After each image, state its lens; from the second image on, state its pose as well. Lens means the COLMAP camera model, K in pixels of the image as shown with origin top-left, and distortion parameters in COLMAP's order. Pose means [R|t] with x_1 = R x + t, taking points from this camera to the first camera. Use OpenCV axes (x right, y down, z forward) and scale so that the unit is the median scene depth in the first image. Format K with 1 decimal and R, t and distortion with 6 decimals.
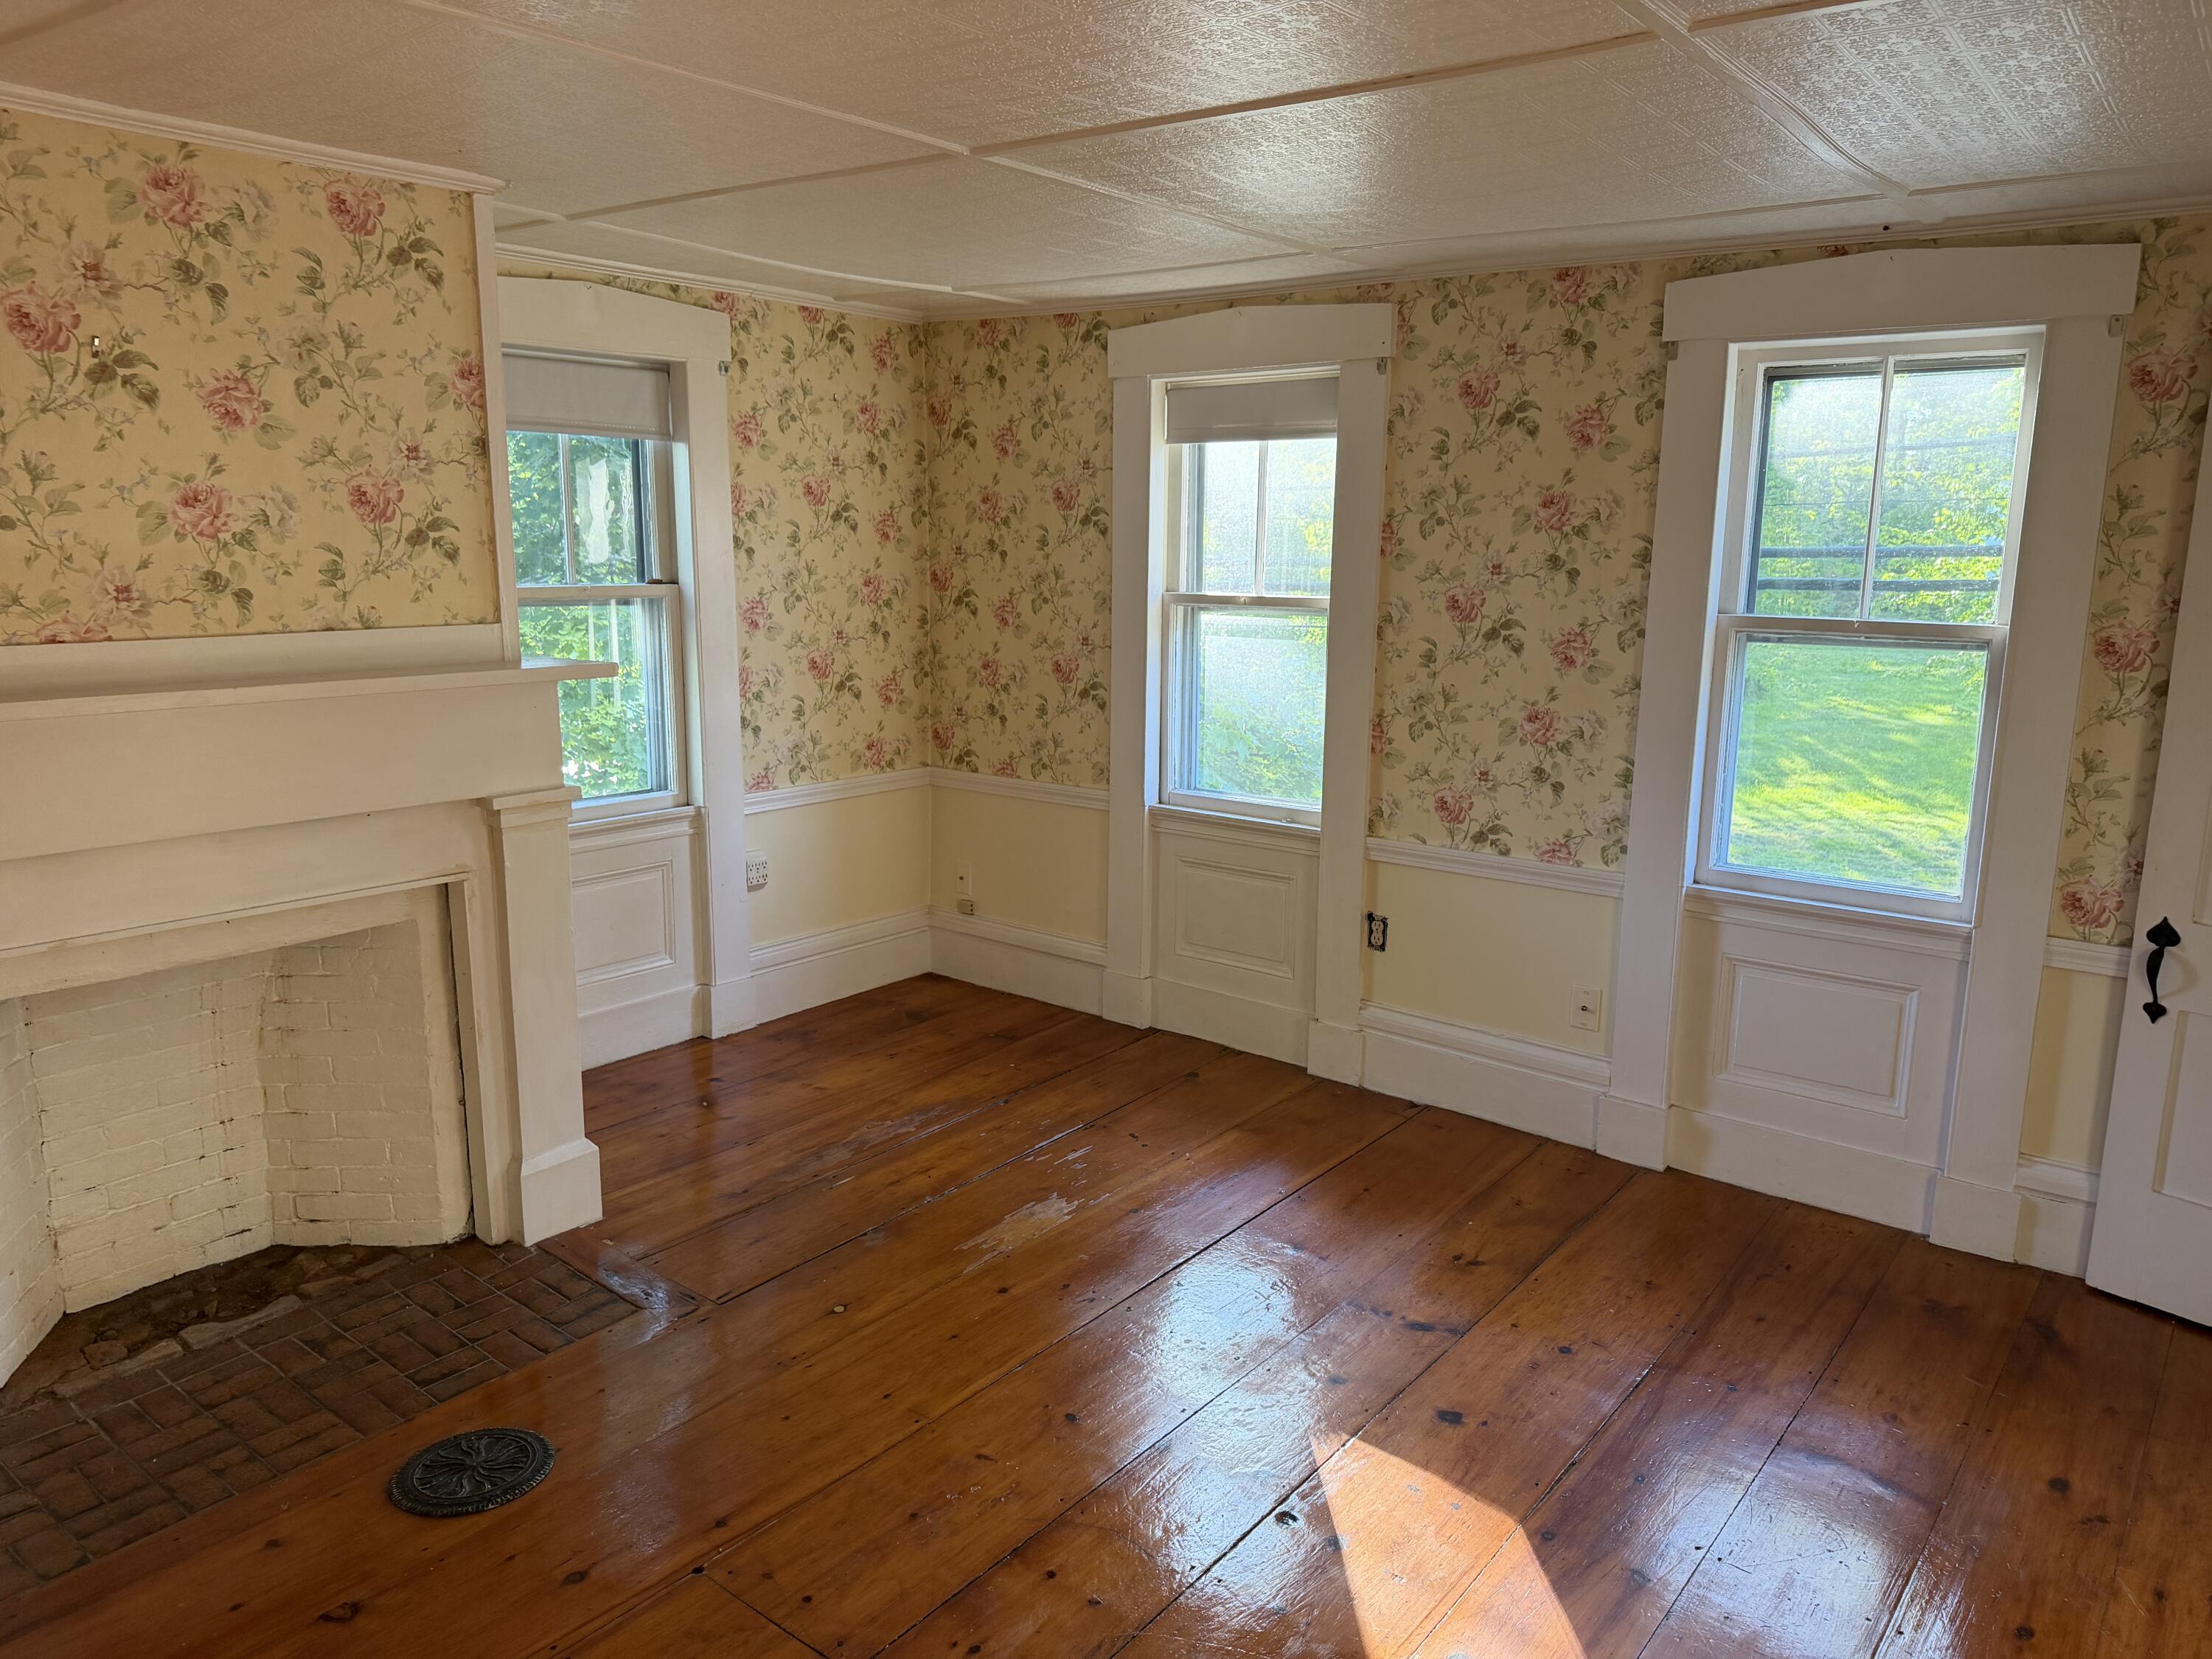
lens RADIAL K [[1543.5, 0, 1106.0], [0, 1543.5, 829.5], [0, 0, 1]] dist [0.053651, -0.065274]
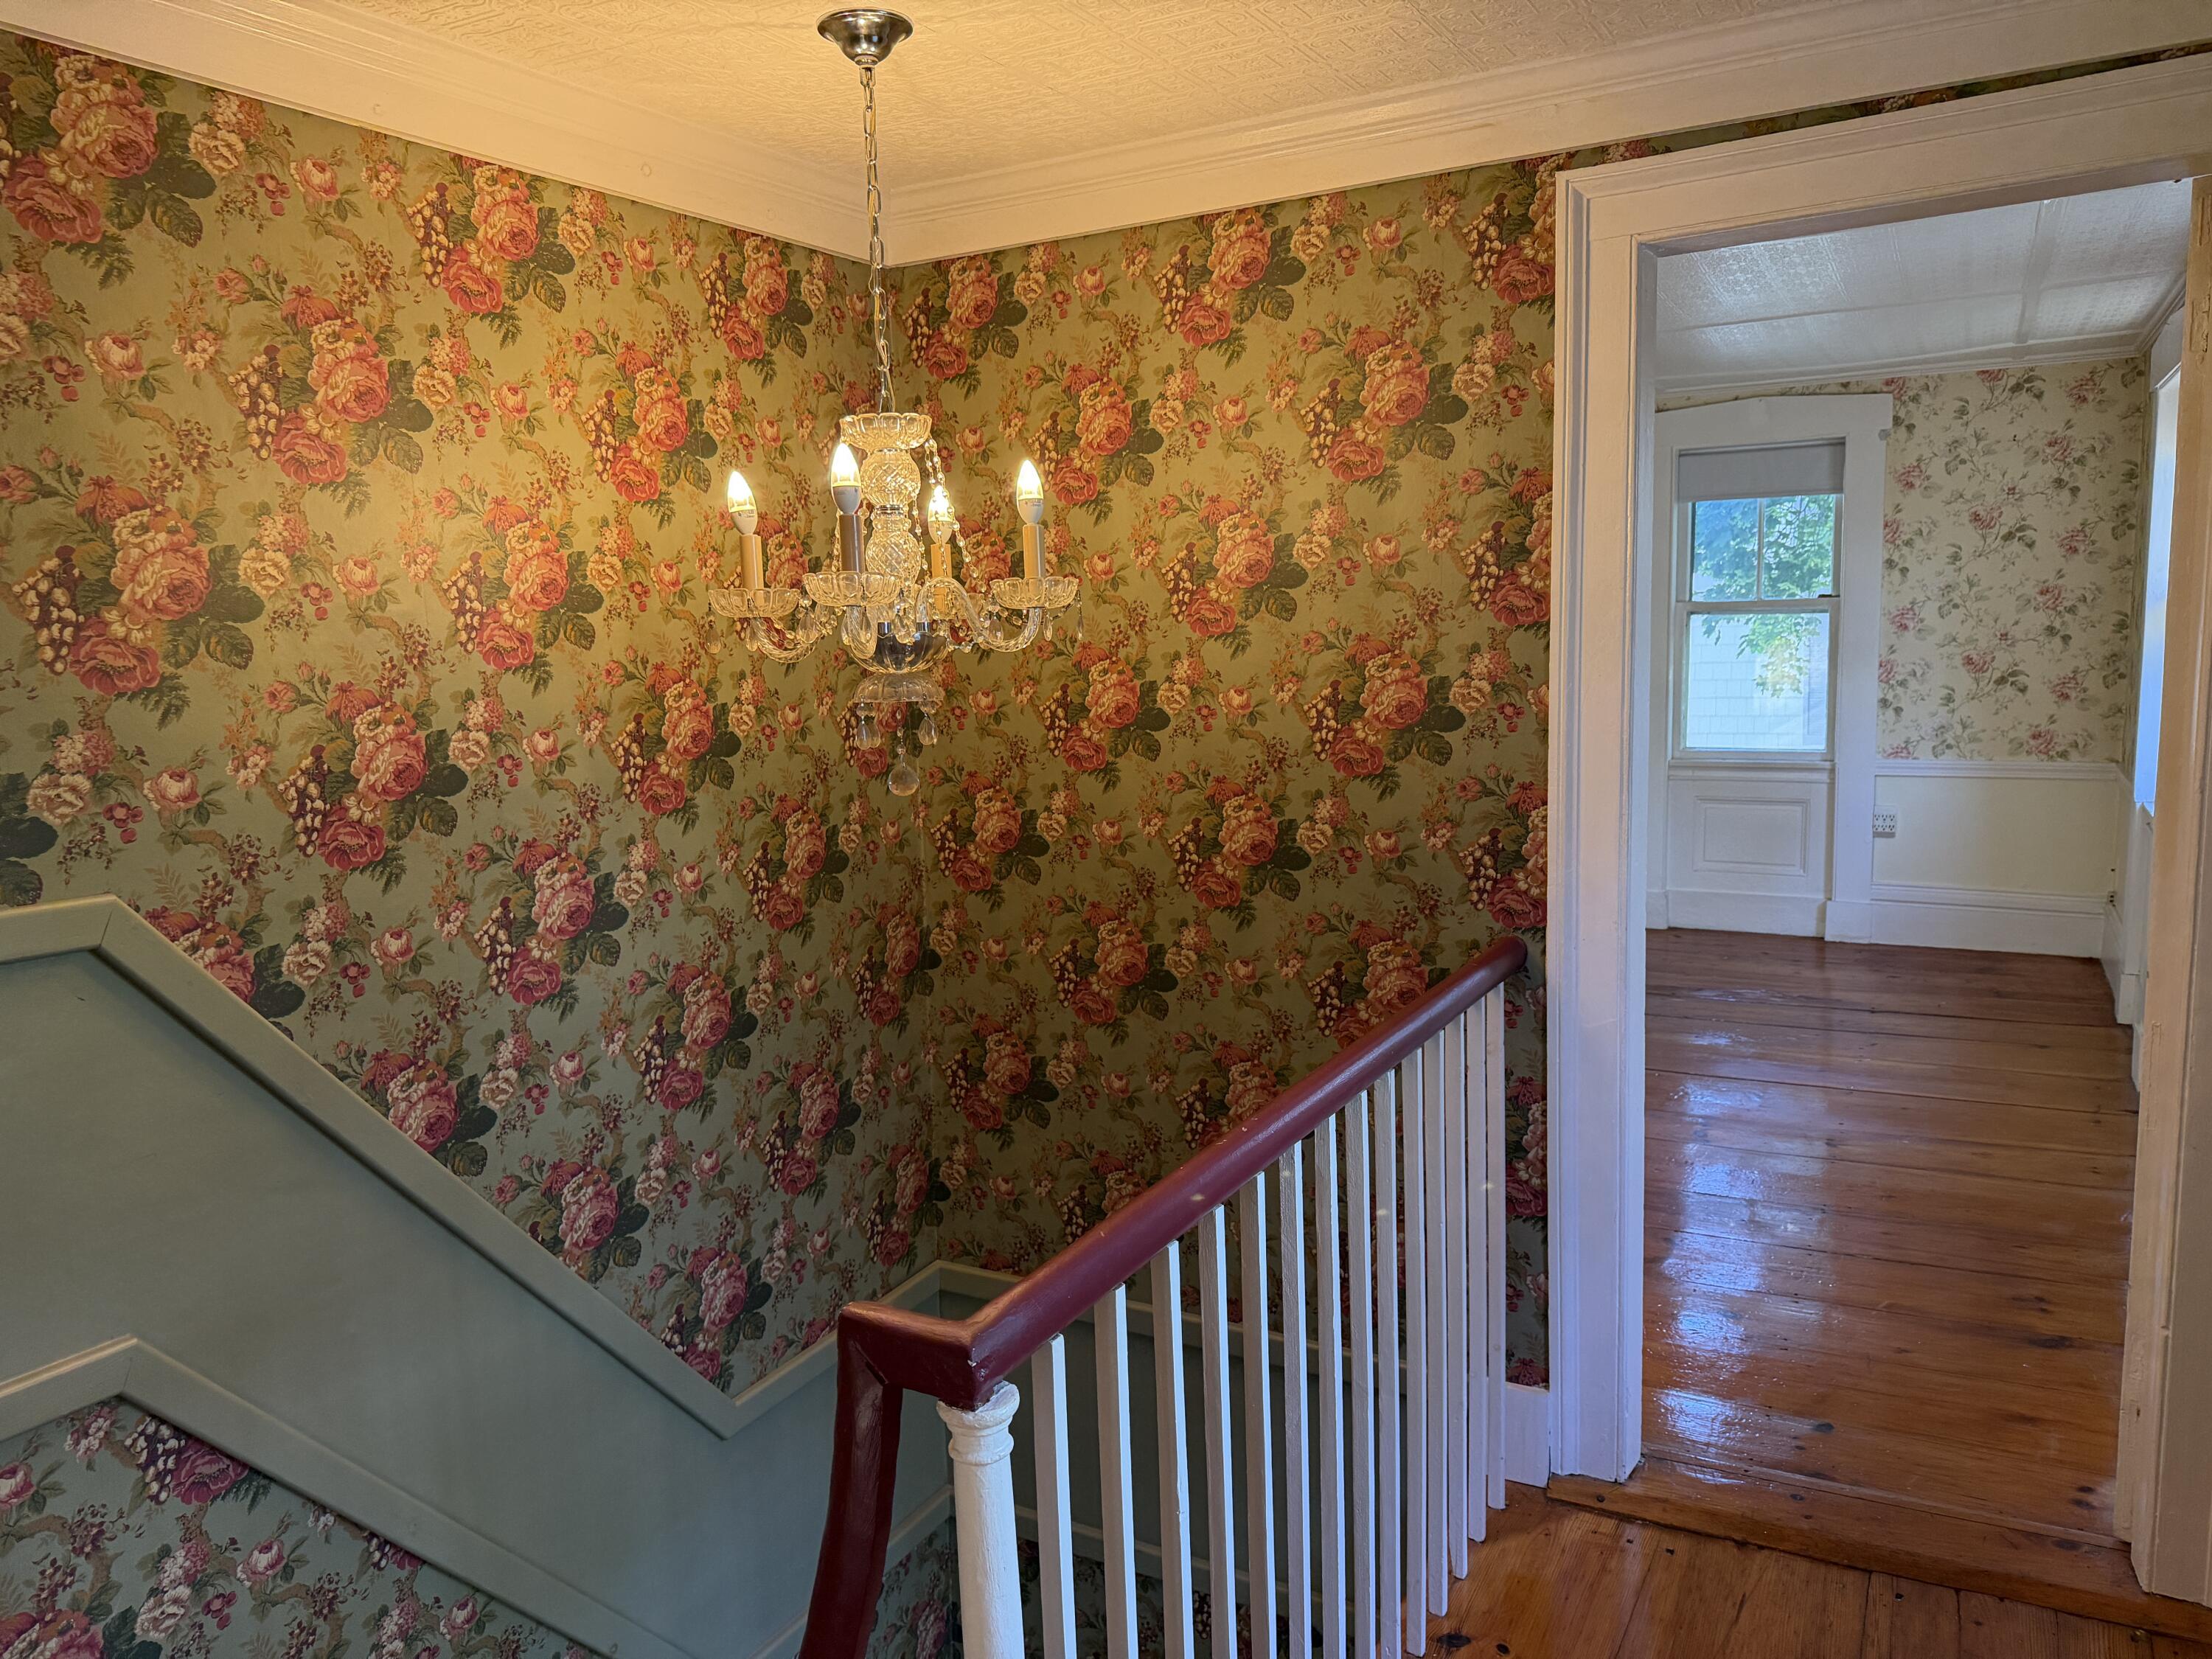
lens RADIAL K [[1647.9, 0, 1100.7], [0, 1647.9, 861.0], [0, 0, 1]] dist [0.068216, -0.081027]
pose [[0.182158, 0.147166, -0.972194, 1.513683], [-0.146714, 0.981736, 0.121121, -0.018947], [0.972262, 0.120571, 0.200422, 0.159430]]
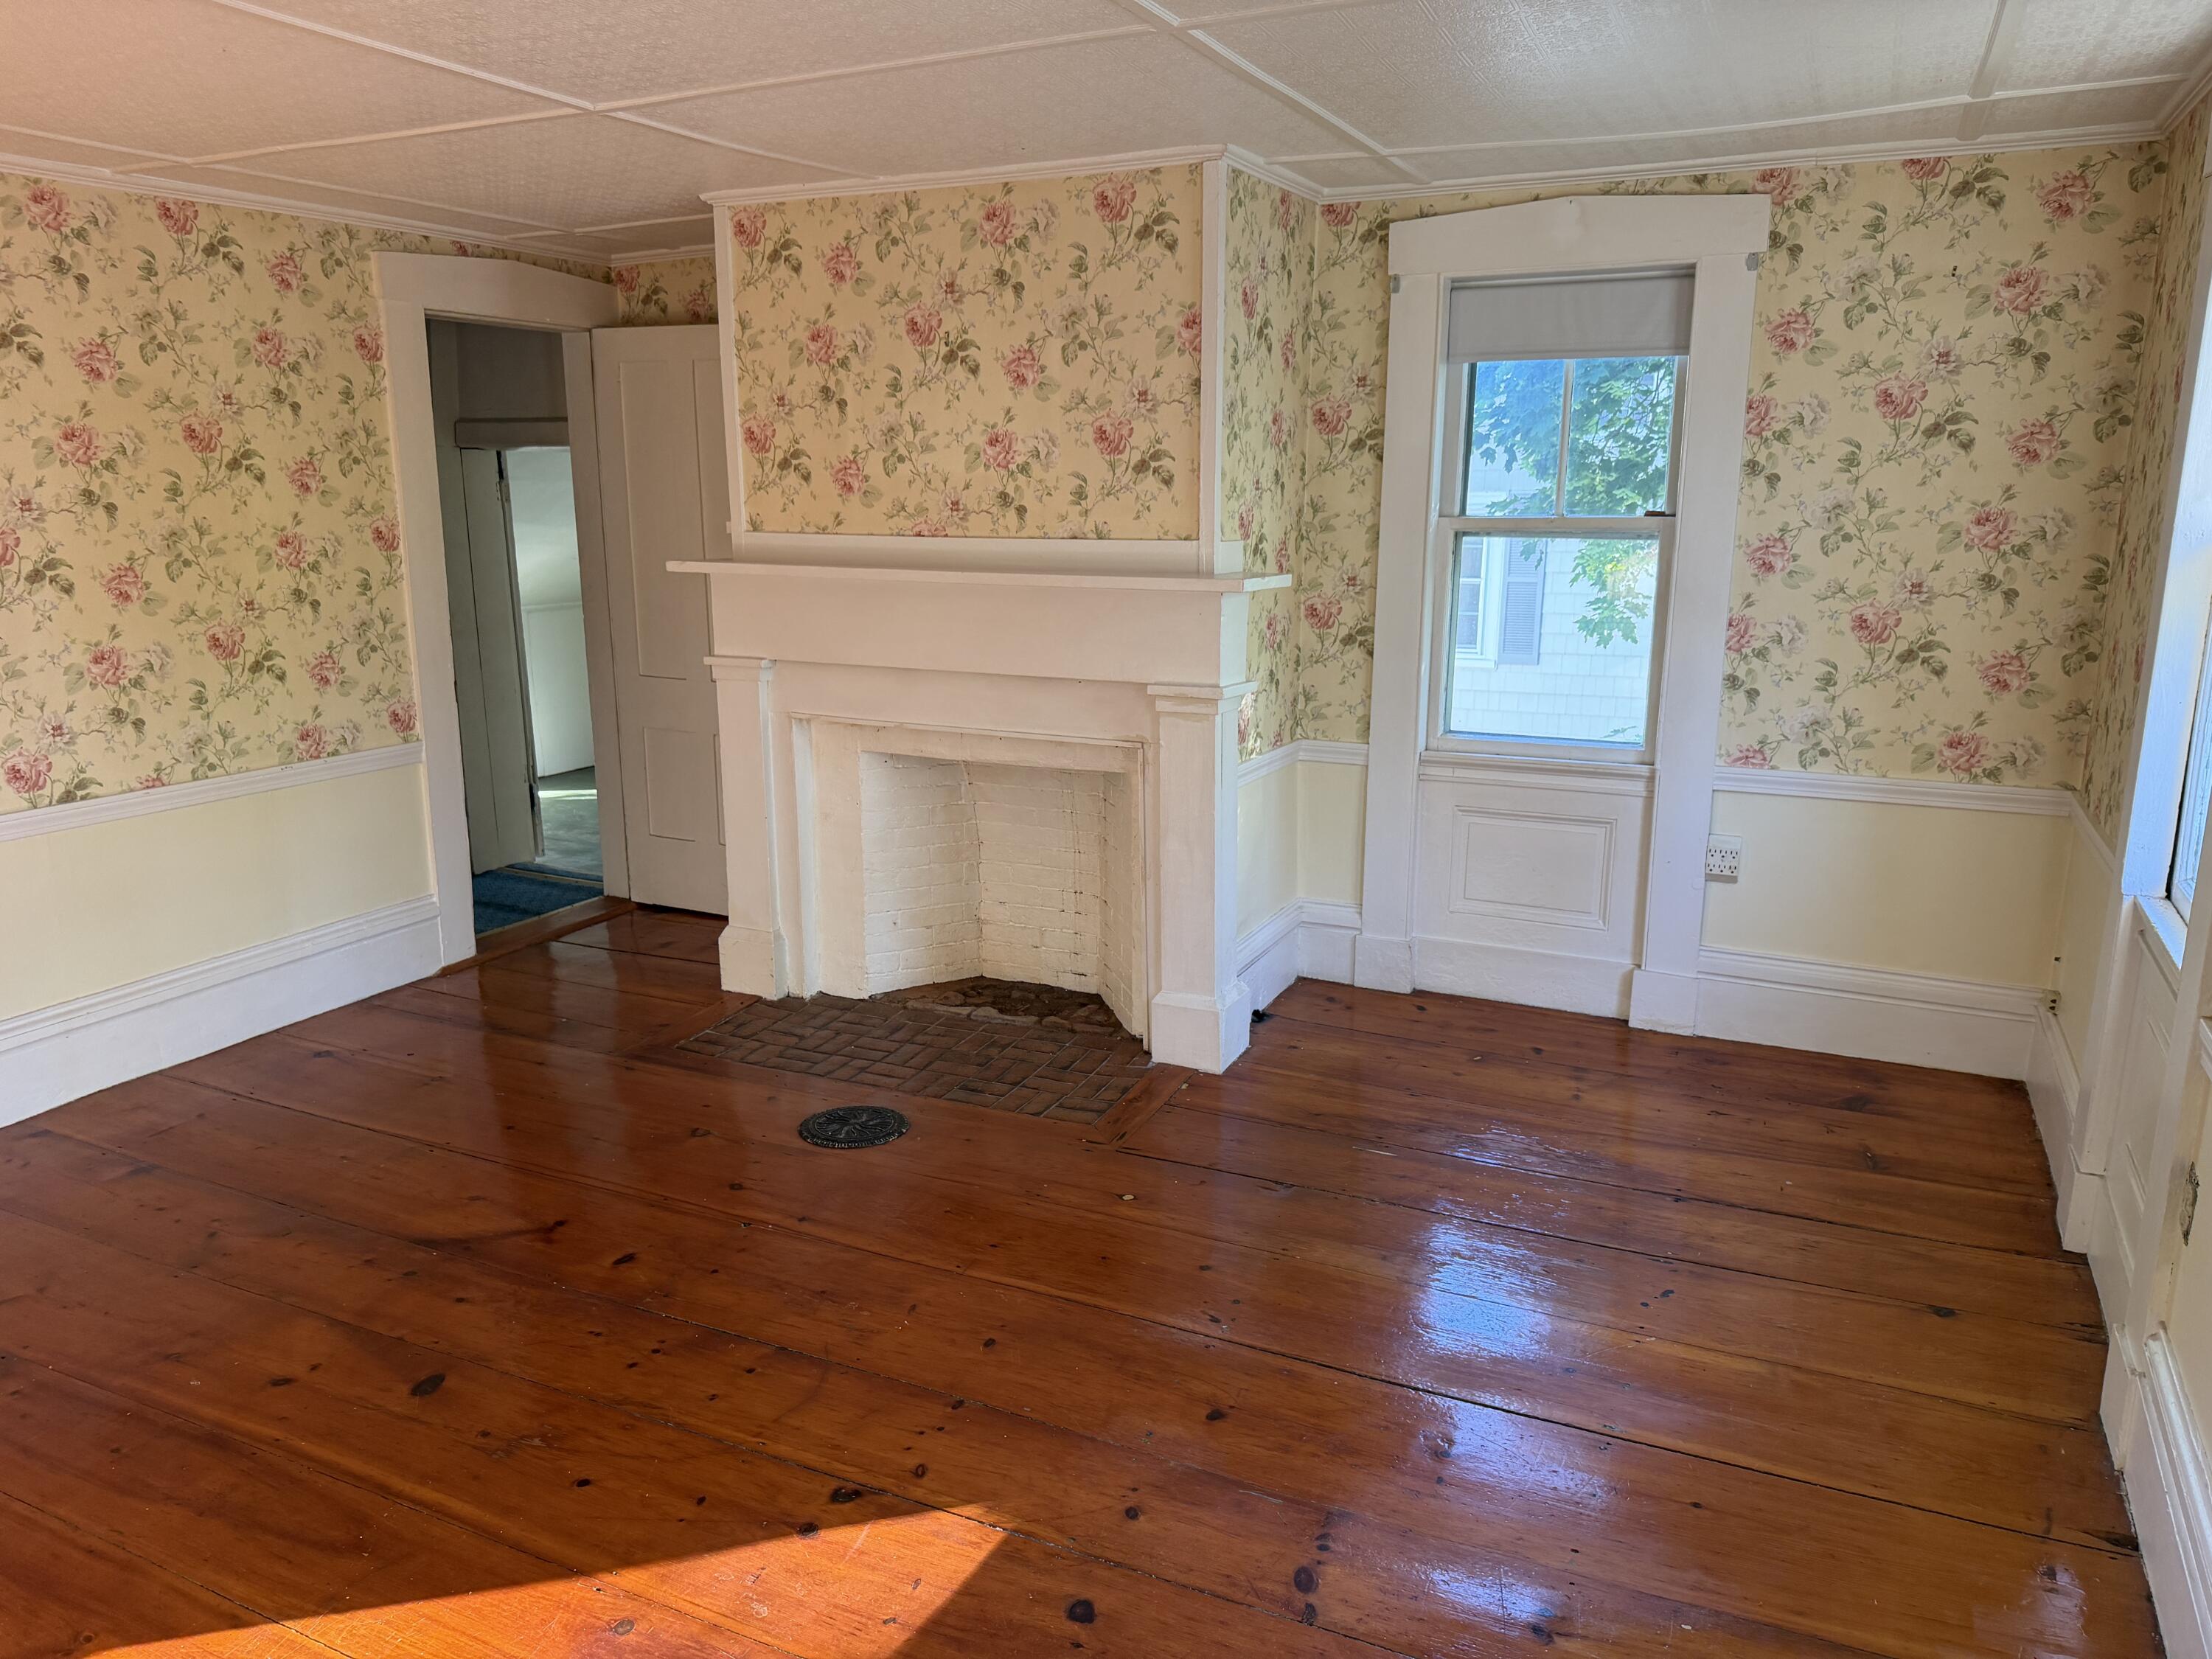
lens RADIAL K [[1560.2, 0, 1105.8], [0, 1560.2, 857.4], [0, 0, 1]] dist [0.061634, -0.088212]
pose [[0.220817, 0.229205, -0.948000, 0.793314], [-0.177046, 0.965265, 0.192140, -0.121311], [0.959111, 0.125412, 0.253727, 0.693750]]
